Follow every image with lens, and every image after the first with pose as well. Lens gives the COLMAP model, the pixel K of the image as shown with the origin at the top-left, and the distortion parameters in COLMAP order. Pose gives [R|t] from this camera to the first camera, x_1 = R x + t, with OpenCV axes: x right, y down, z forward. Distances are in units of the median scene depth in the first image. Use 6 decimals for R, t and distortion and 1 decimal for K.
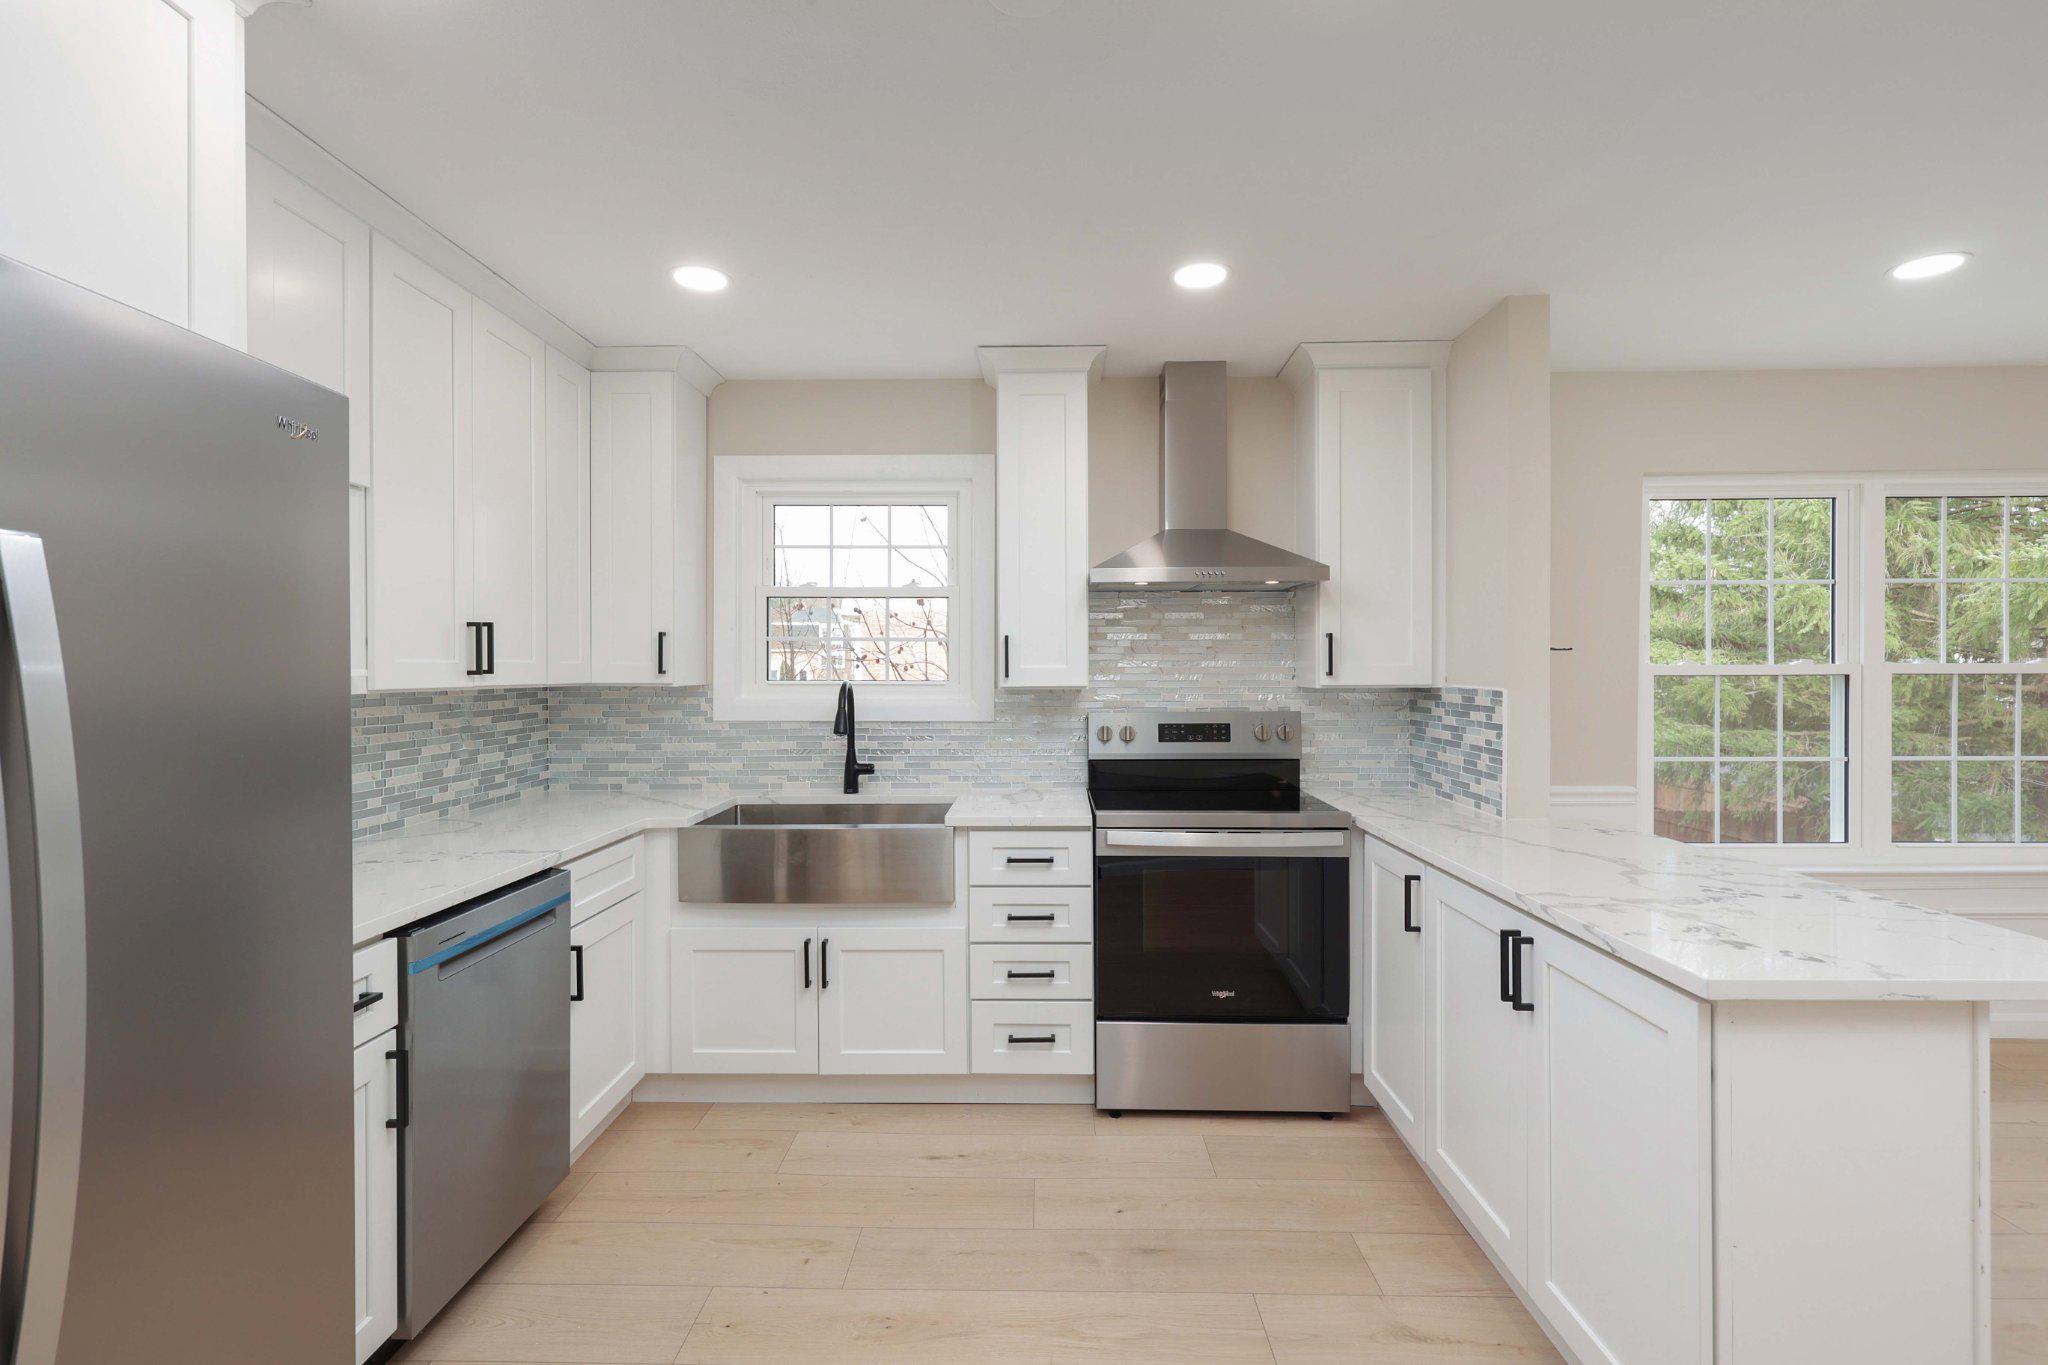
lens RADIAL K [[961.6, 0, 1049.3], [0, 961.6, 671.9], [0, 0, 1]] dist [0.000394, 0.002457]
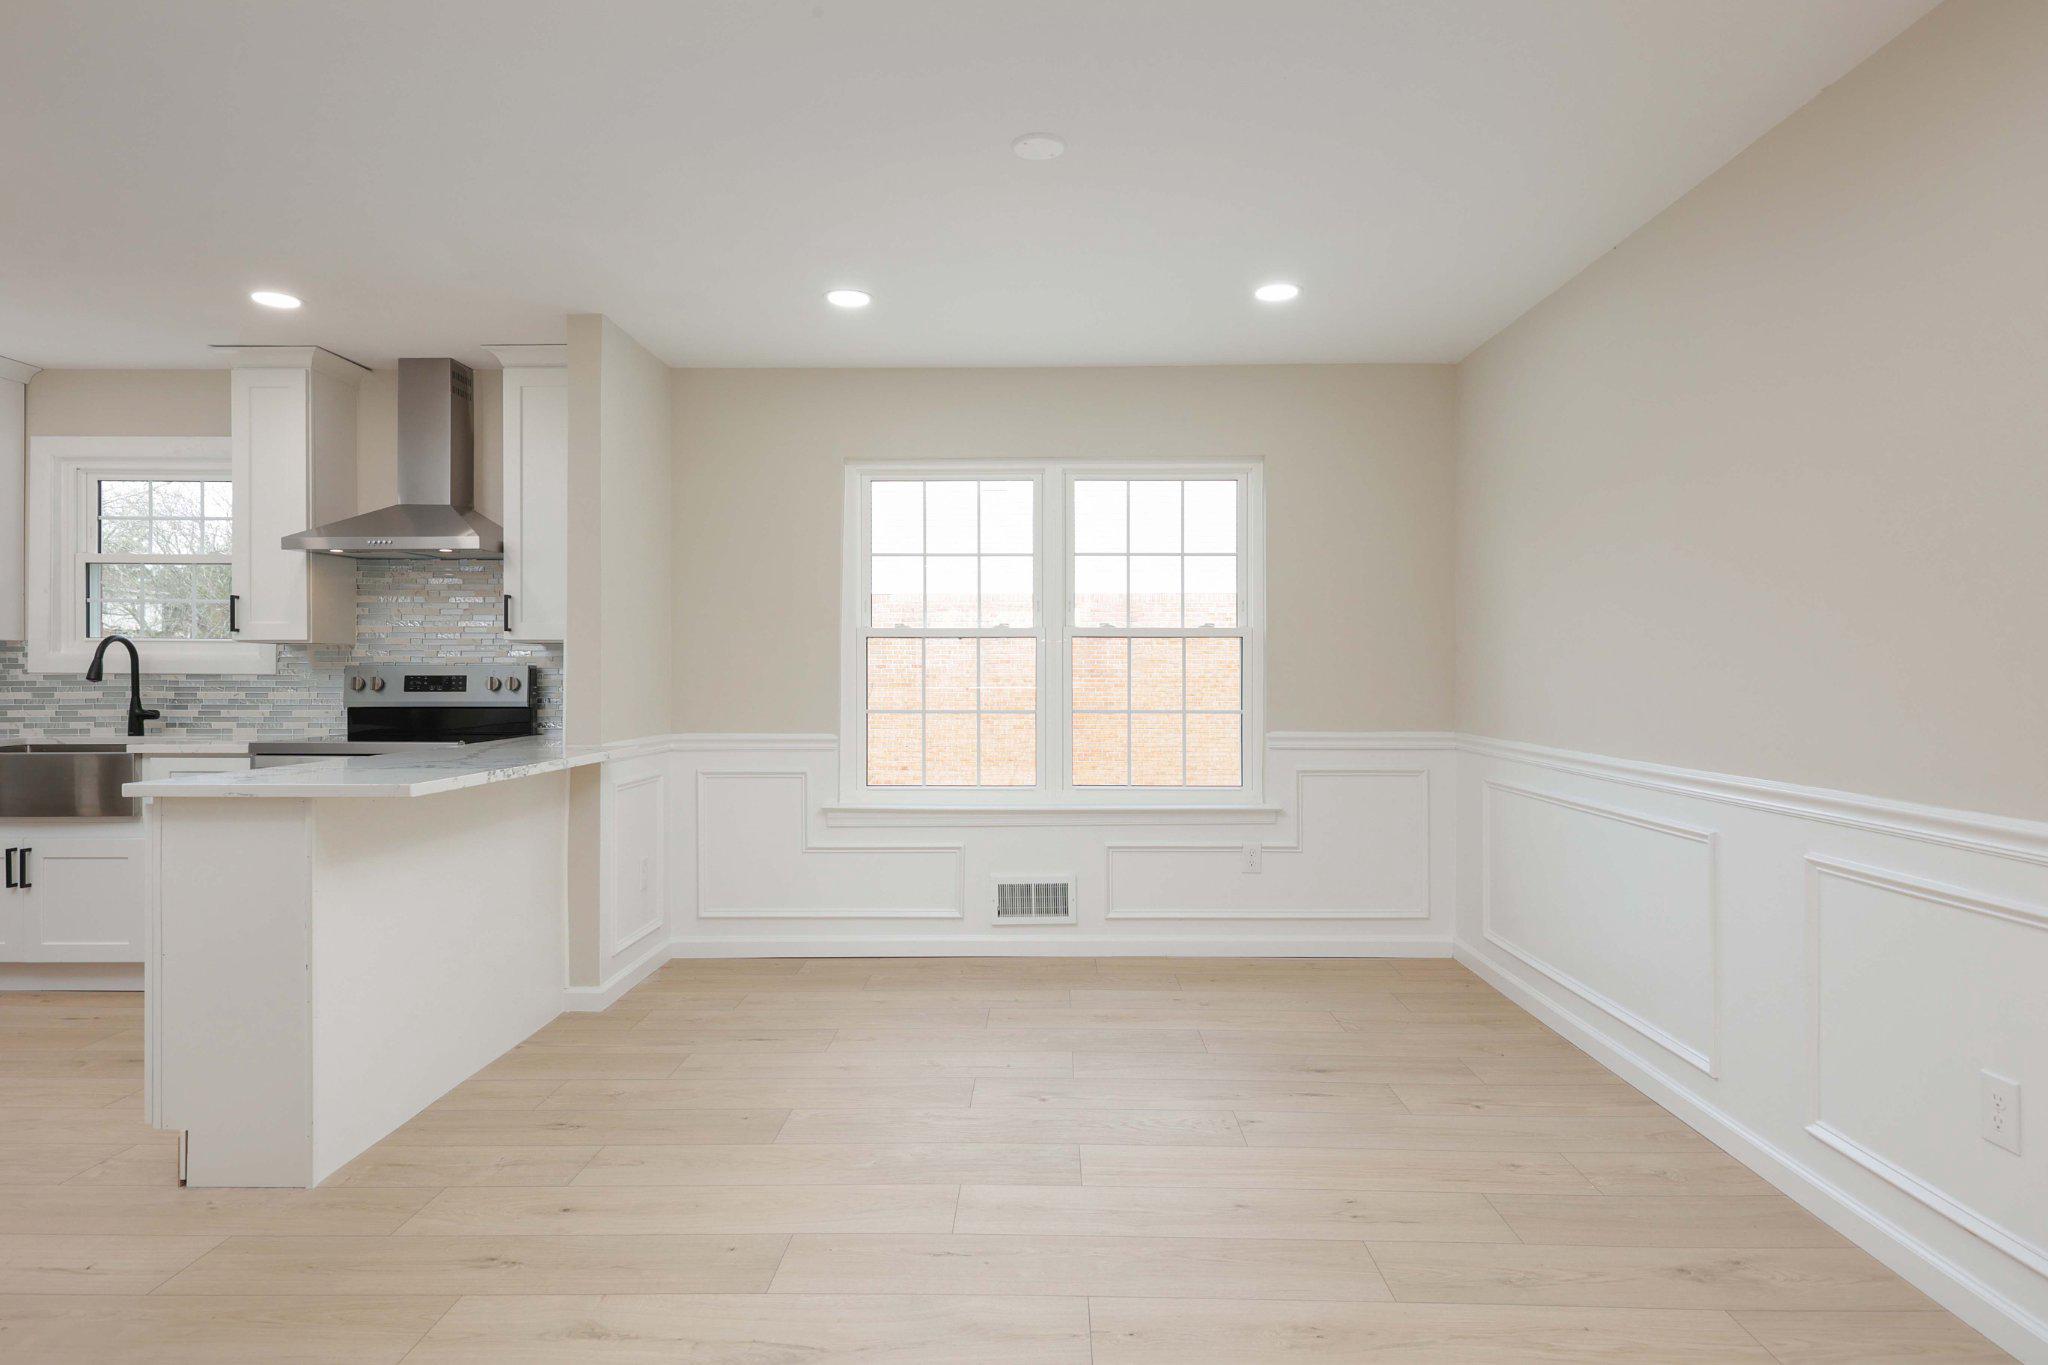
lens RADIAL K [[1158.3, 0, 1033.5], [0, 1158.3, 675.9], [0, 0, 1]] dist [-0.006492, 0.003020]
pose [[0.999986, 0.004696, 0.002404, 0.922319], [-0.004705, 0.999981, 0.003965, 0.048812], [-0.002386, -0.003976, 0.999989, -0.396347]]
